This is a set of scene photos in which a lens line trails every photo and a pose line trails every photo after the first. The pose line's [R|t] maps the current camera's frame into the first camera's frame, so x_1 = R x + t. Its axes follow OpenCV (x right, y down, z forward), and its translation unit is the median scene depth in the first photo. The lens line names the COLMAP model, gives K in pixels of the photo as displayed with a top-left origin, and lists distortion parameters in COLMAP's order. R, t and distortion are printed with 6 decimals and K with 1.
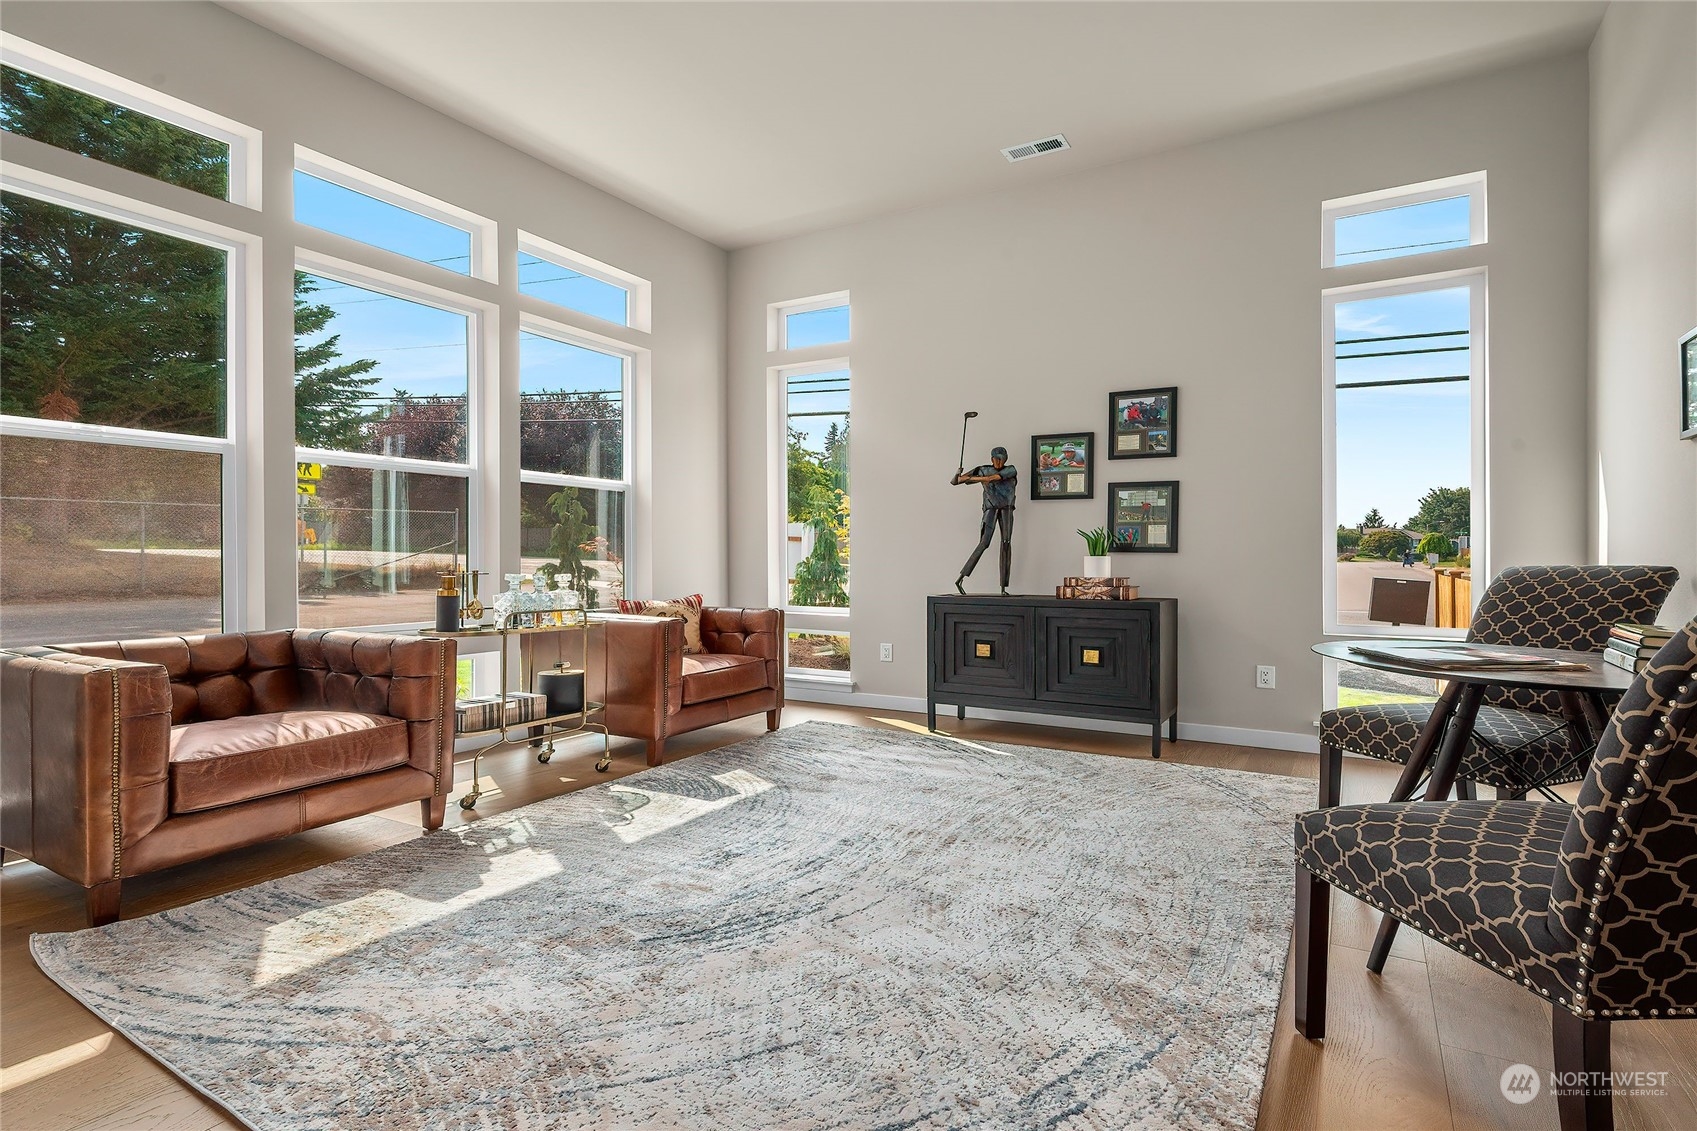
lens RADIAL K [[843.4, 0, 848.5], [0, 843.4, 565.5], [0, 0, 1]] dist [0.000996, -0.000860]
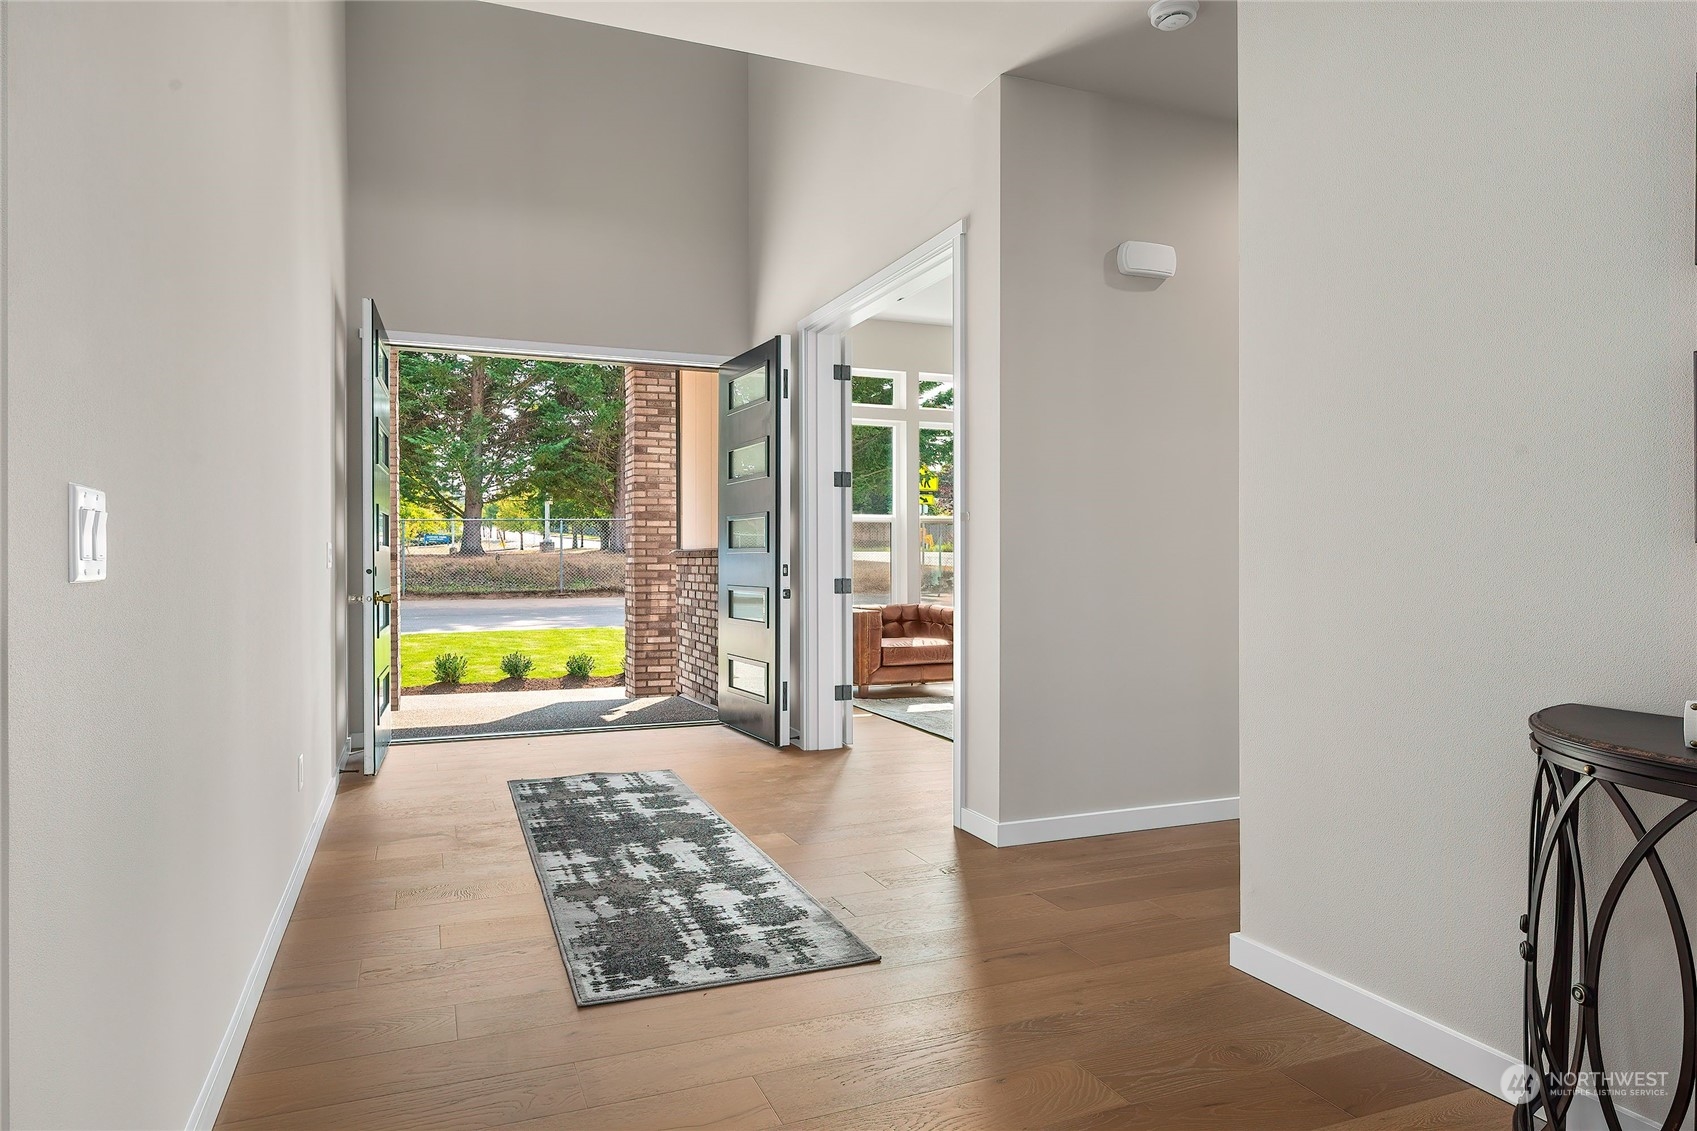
lens RADIAL K [[1031.4, 0, 848.5], [0, 1031.4, 565.5], [0, 0, 1]] dist [-0.001328, -0.000677]
pose [[0.798013, -0.001456, -0.602638, 0.841868], [-0.001951, 0.999986, -0.004999, -0.010836], [0.602637, 0.005165, 0.797999, -1.295570]]
